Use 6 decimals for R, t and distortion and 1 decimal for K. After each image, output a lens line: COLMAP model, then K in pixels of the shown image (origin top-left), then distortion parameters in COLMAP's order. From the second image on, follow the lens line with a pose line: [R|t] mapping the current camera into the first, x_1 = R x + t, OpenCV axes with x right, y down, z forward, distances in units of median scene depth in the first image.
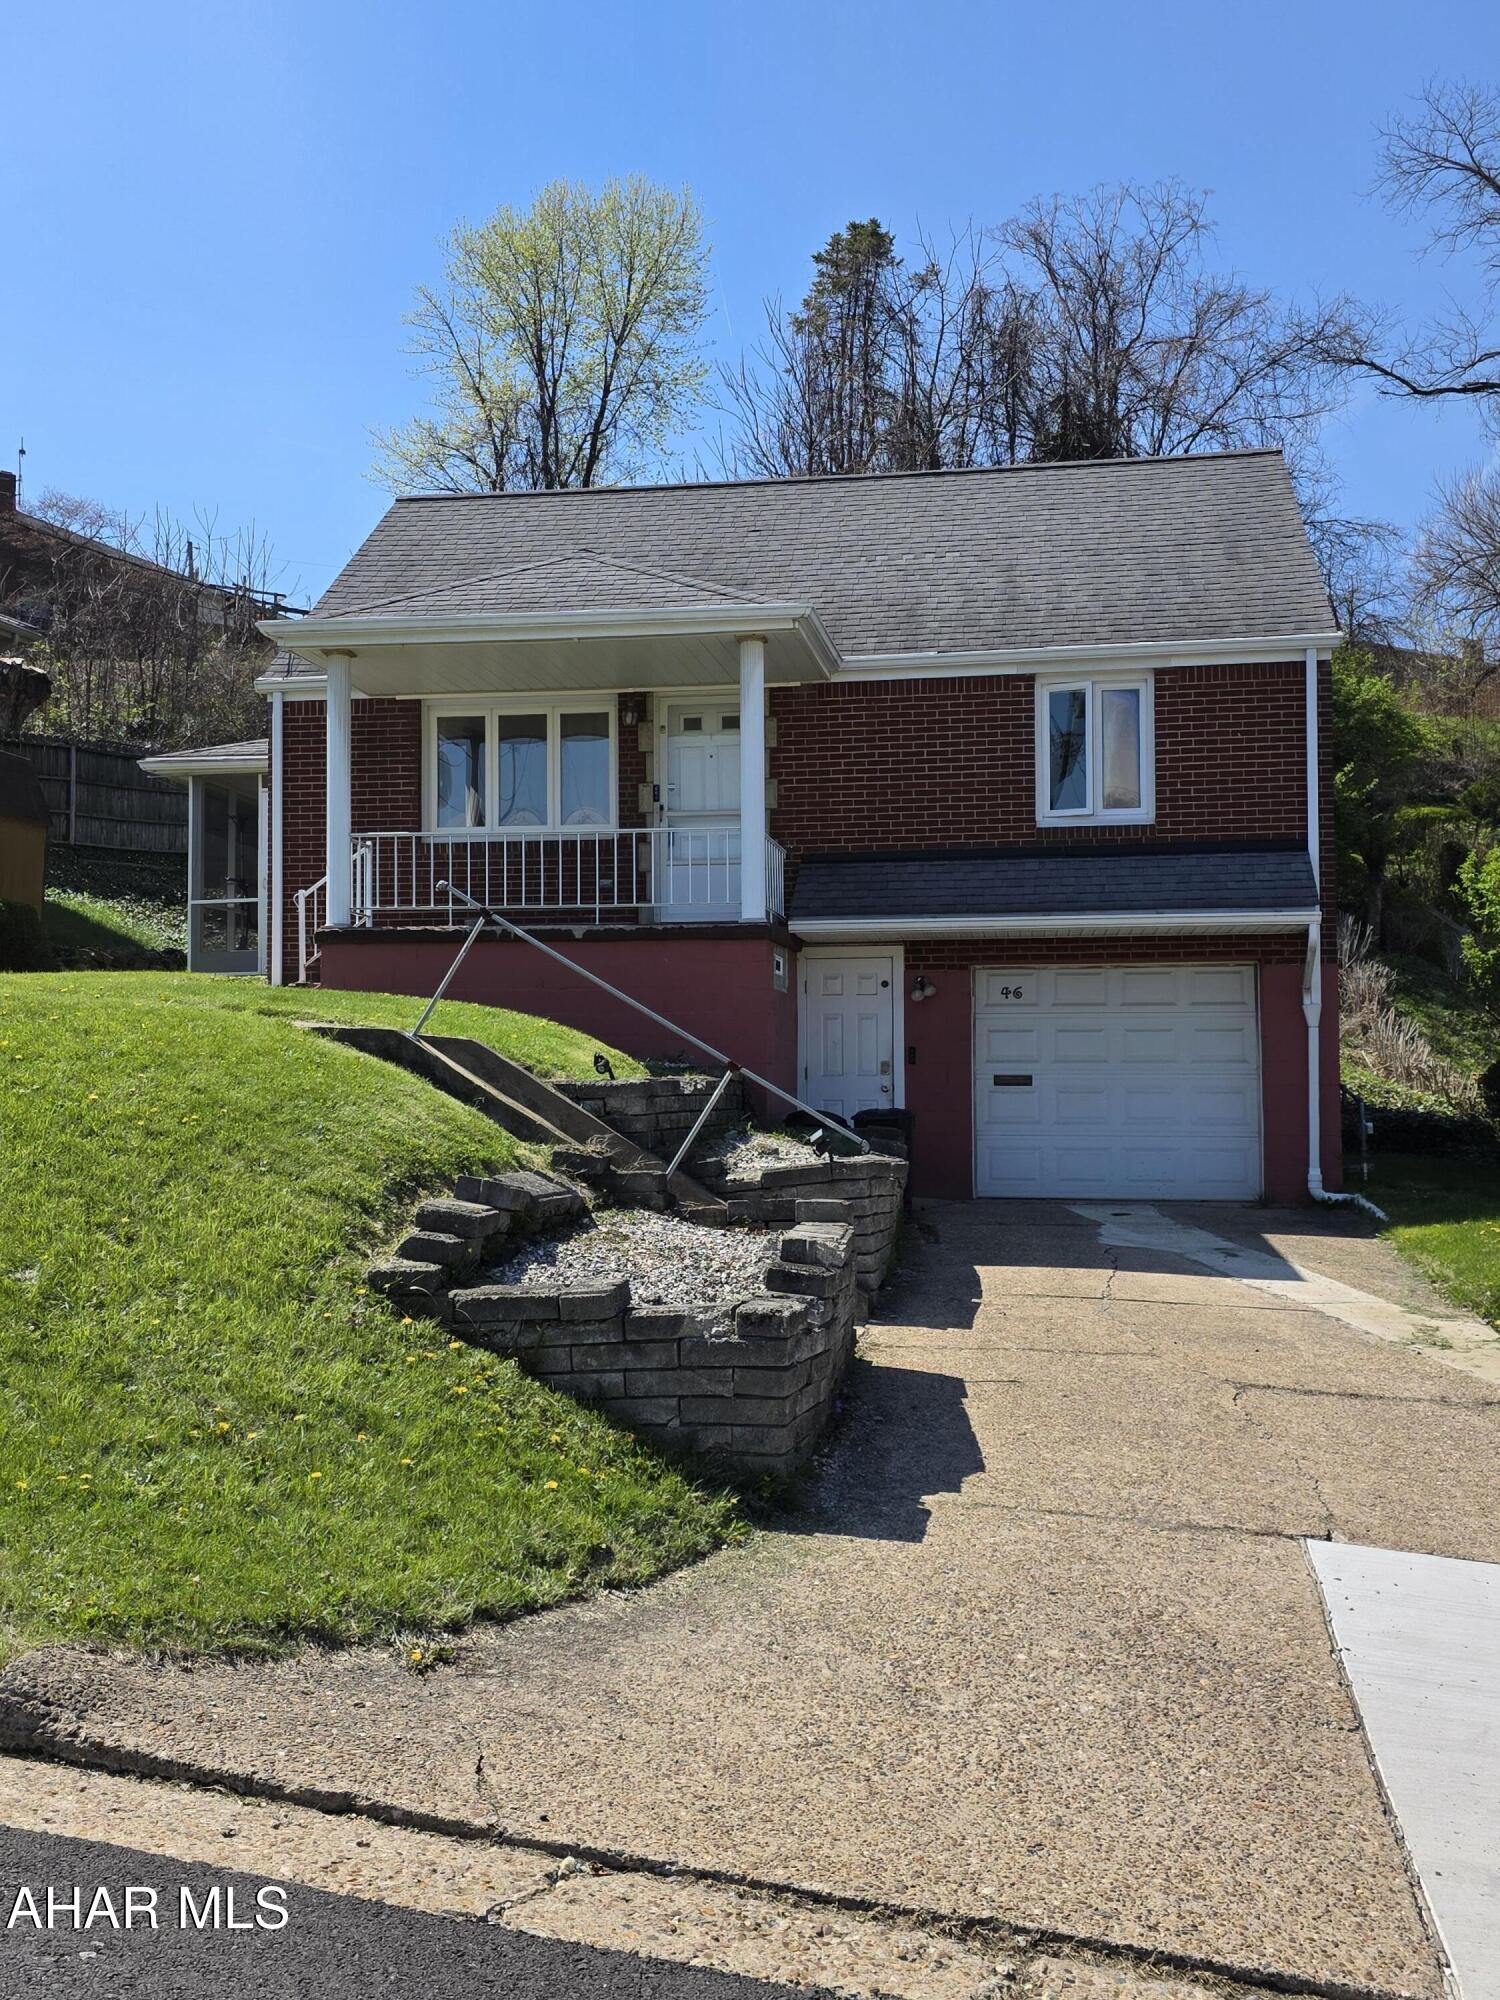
lens RADIAL K [[1892.7, 0, 750.0], [0, 1892.7, 1000.0], [0, 0, 1]] dist [0.091610, -0.006303]
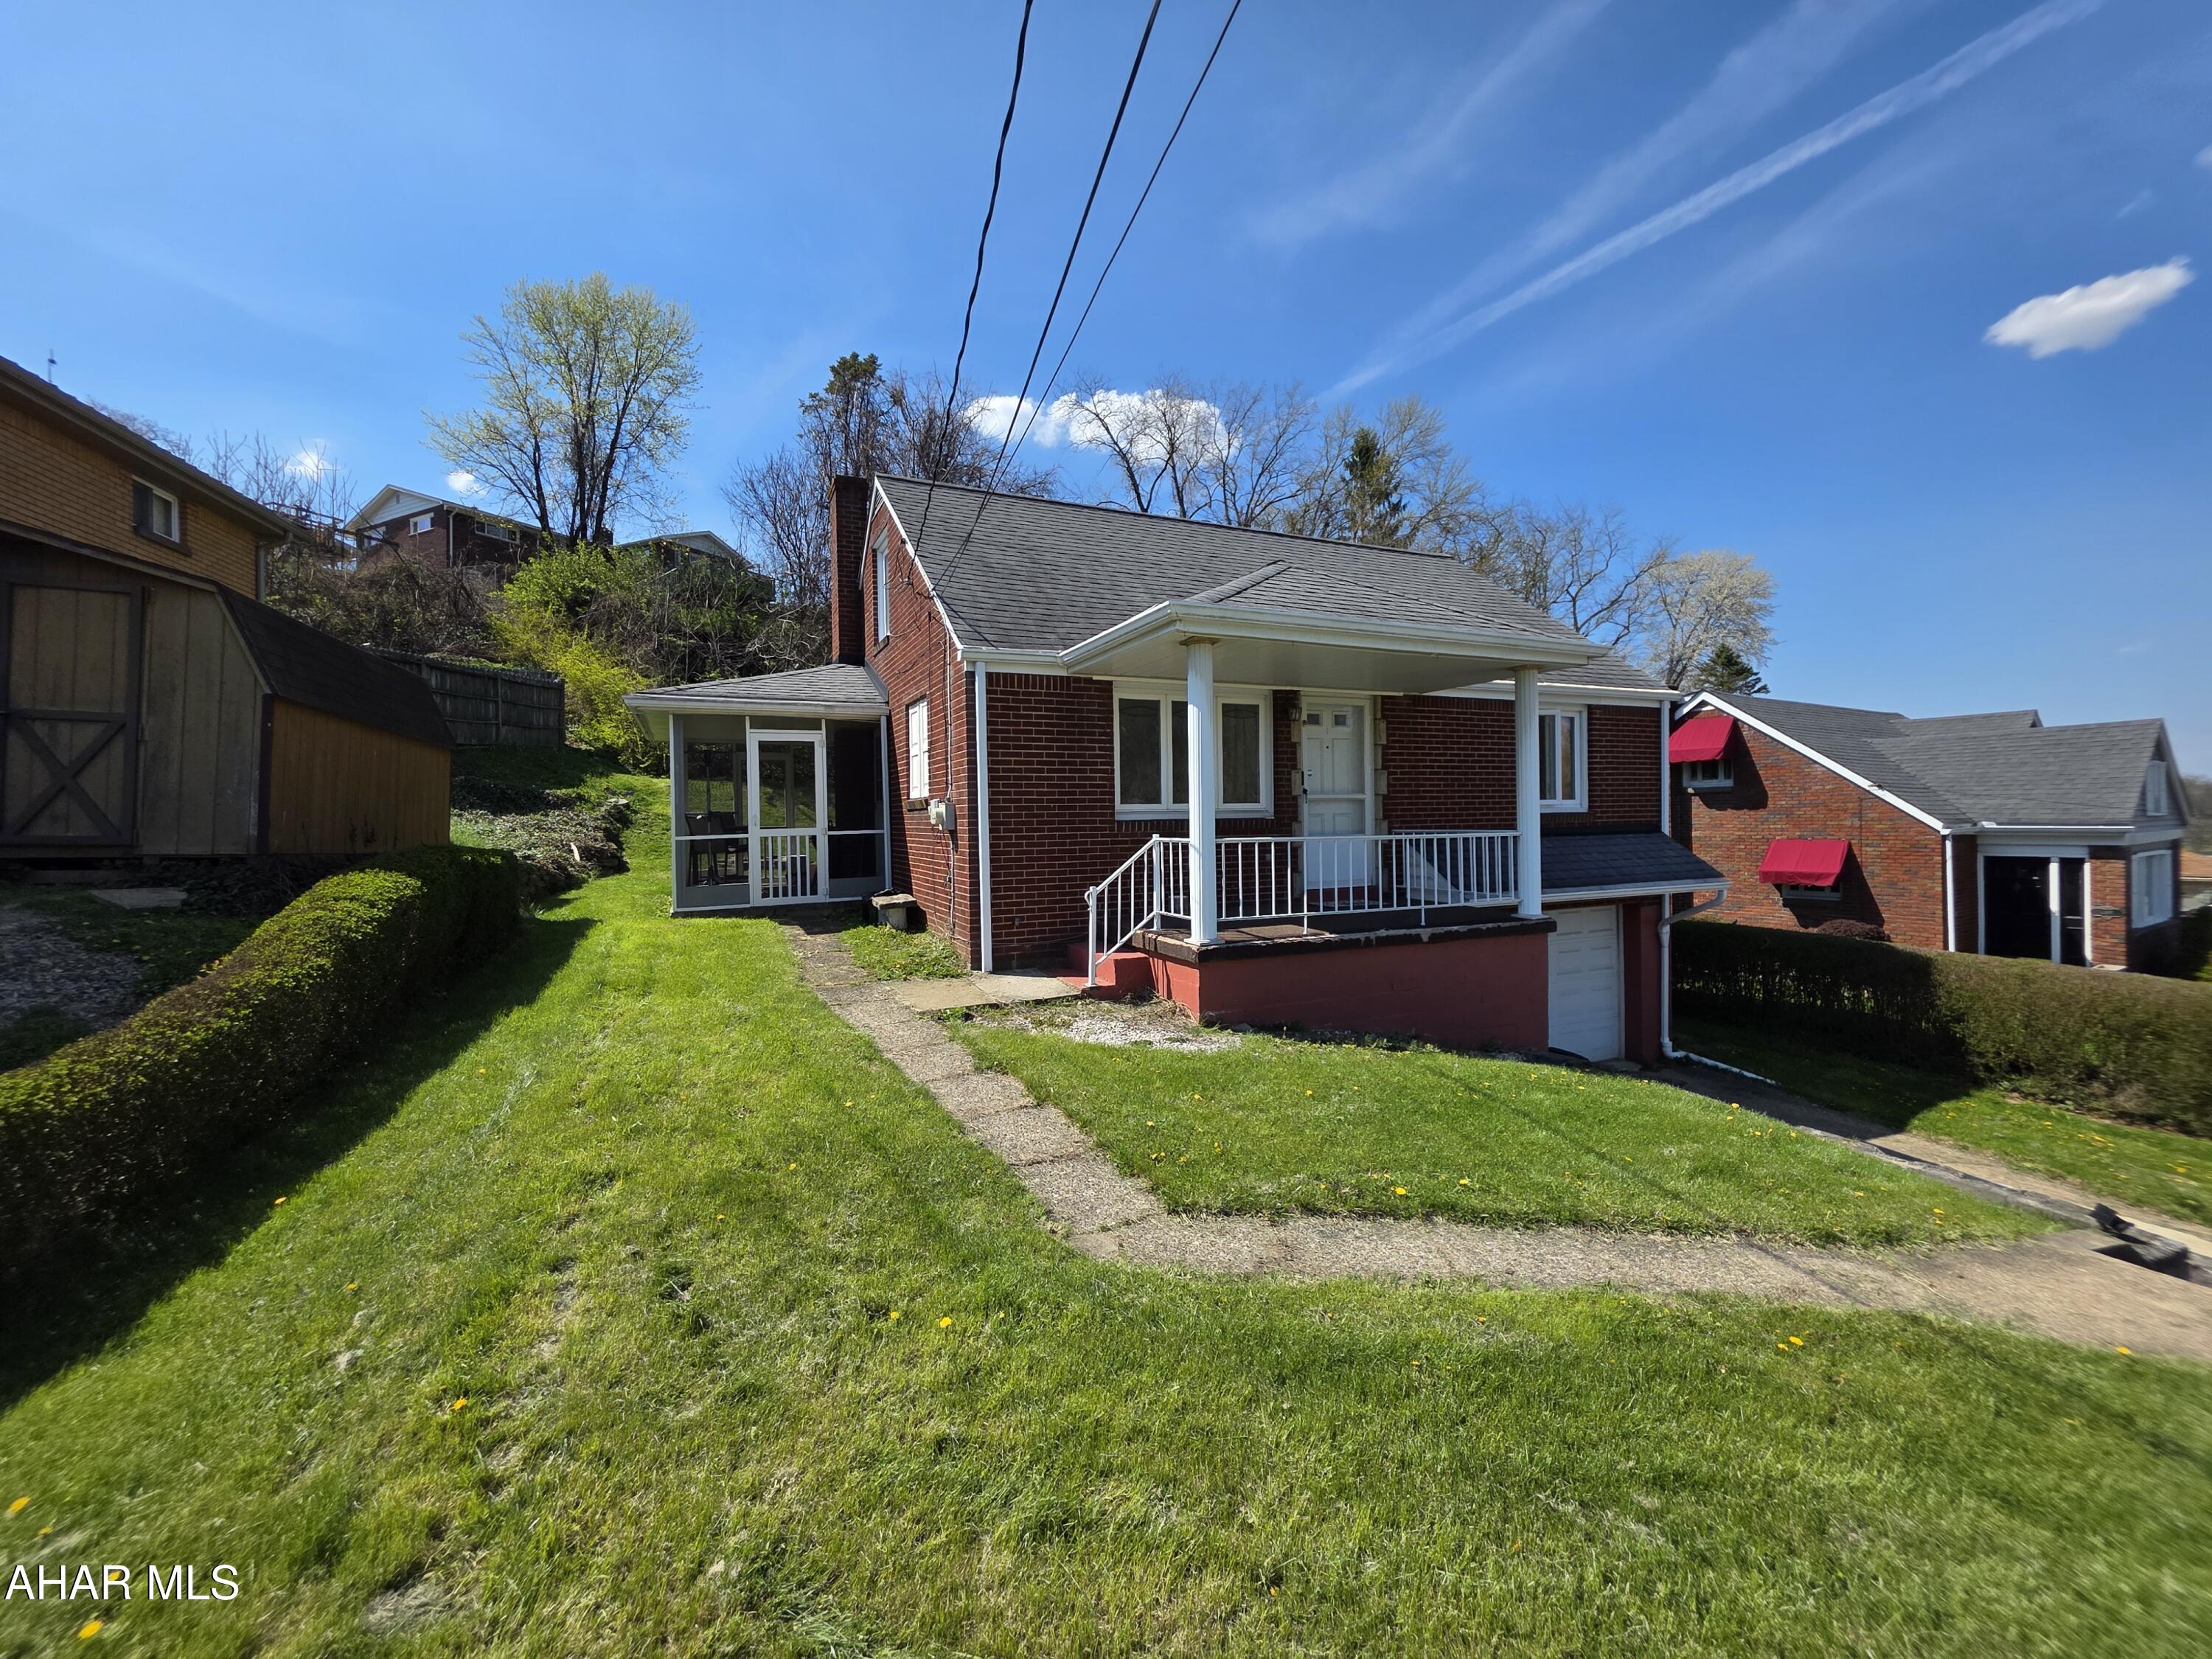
lens RADIAL K [[883.8, 0, 1102.7], [0, 883.8, 820.7], [0, 0, 1]] dist [0.000514, 0.000071]
pose [[0.839589, -0.009221, 0.543144, -0.446014], [-0.013169, 0.999217, 0.037320, -0.101822], [-0.543063, -0.038486, 0.838810, 0.609426]]
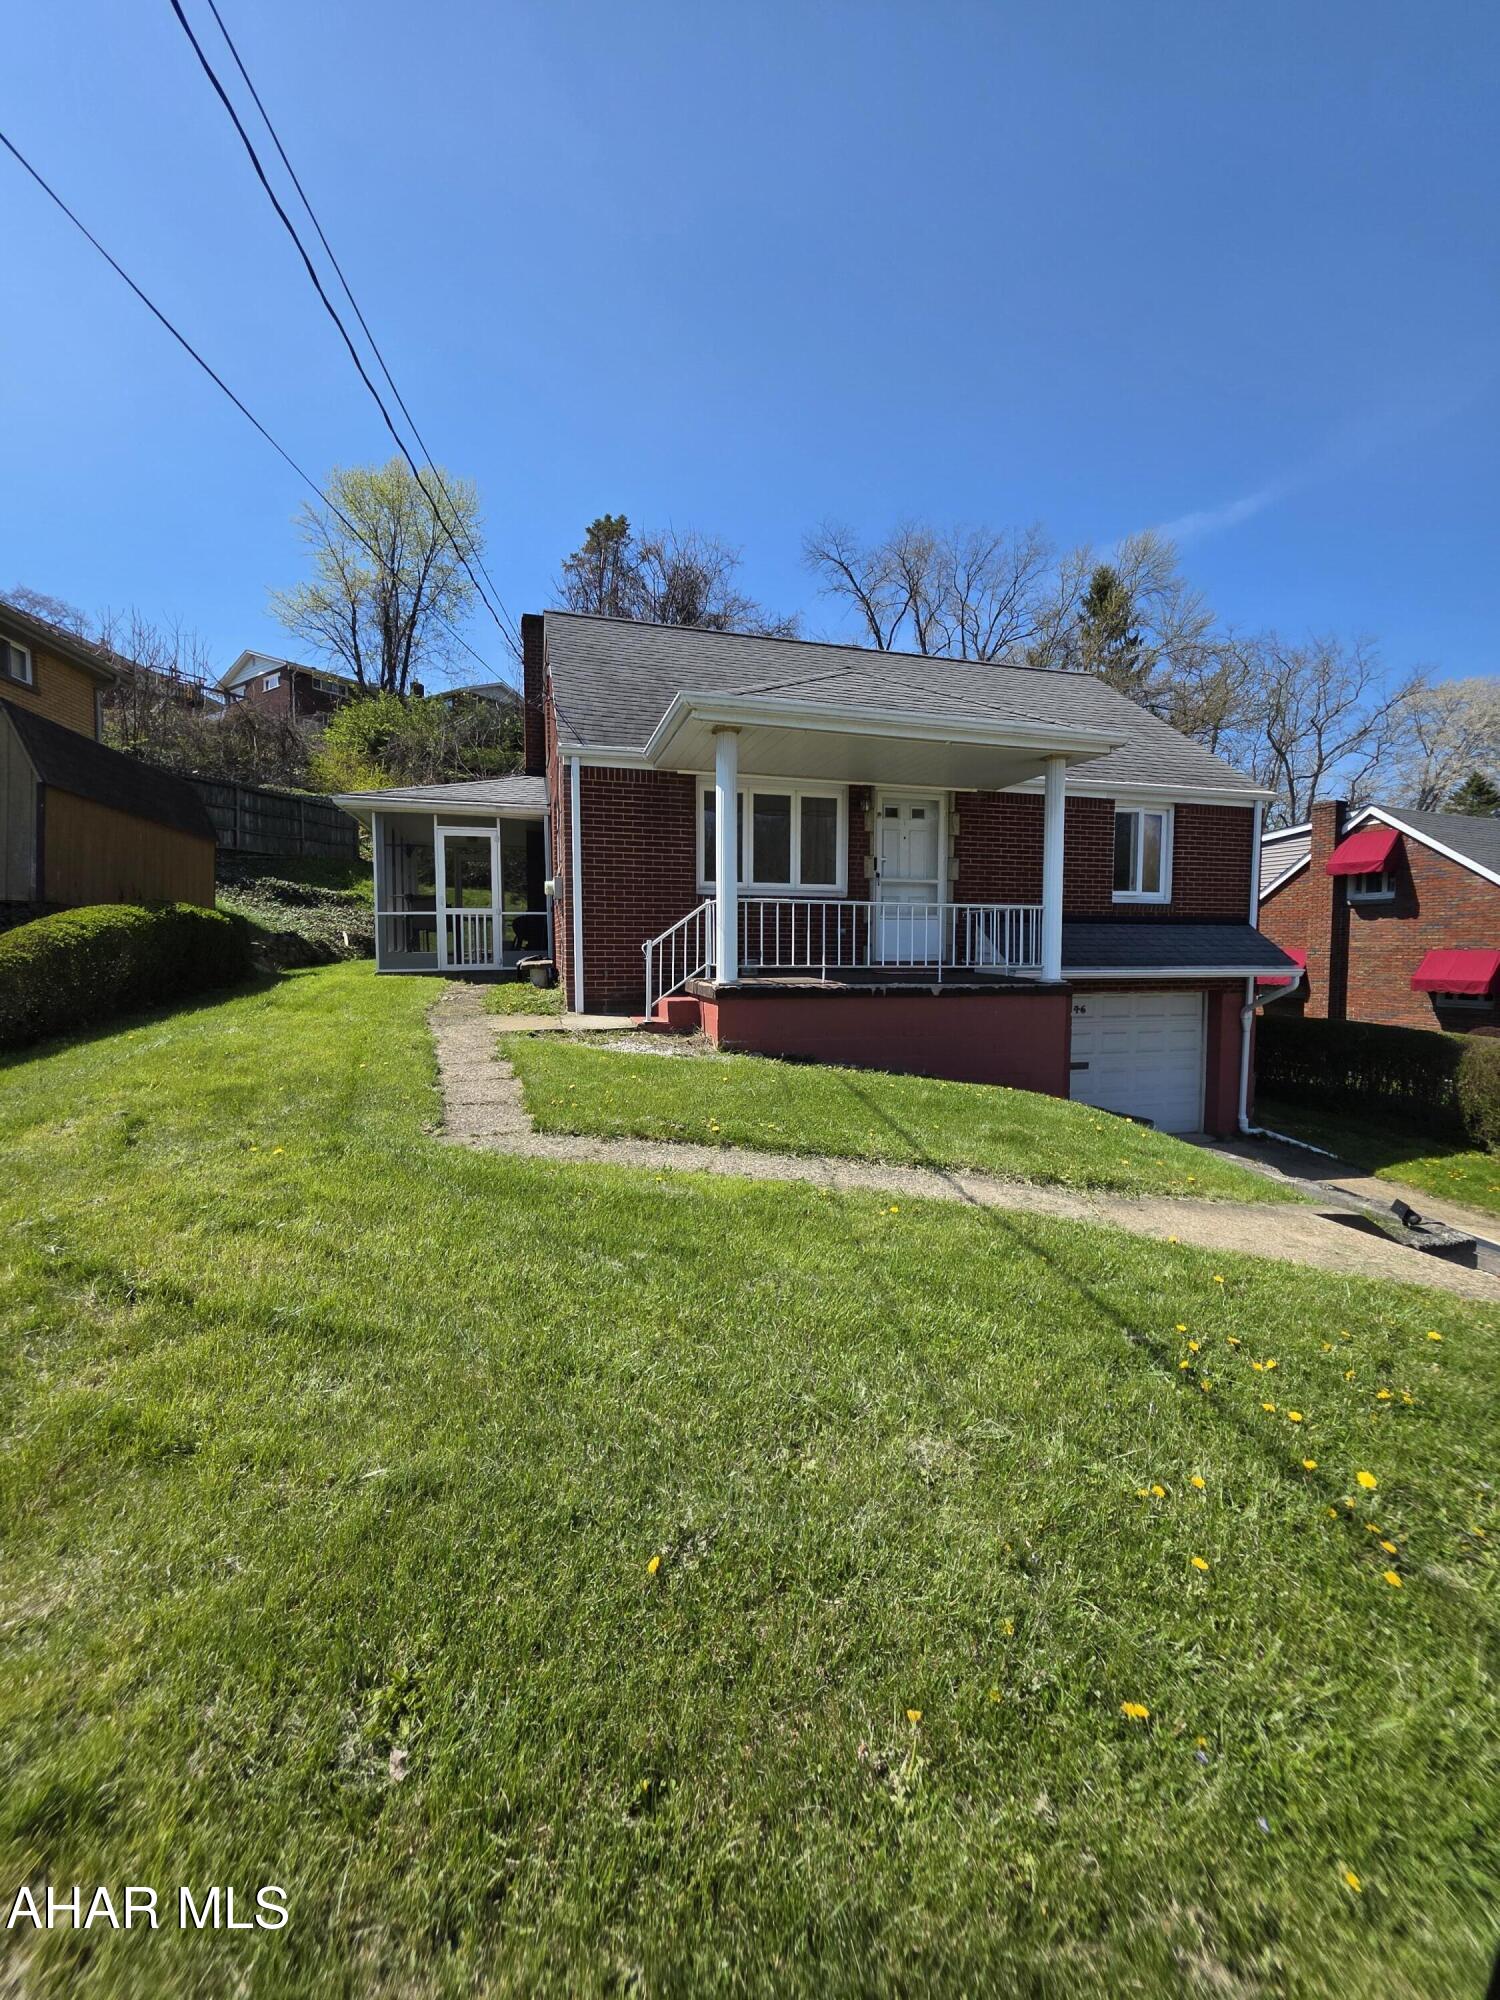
lens RADIAL K [[796.6, 0, 760.1], [0, 796.6, 993.1], [0, 0, 1]] dist [-0.000707, -0.000177]
pose [[0.905407, -0.018400, 0.424145, -0.360652], [-0.025355, 0.994933, 0.097287, -0.071164], [-0.423786, -0.098839, 0.900353, 0.520843]]
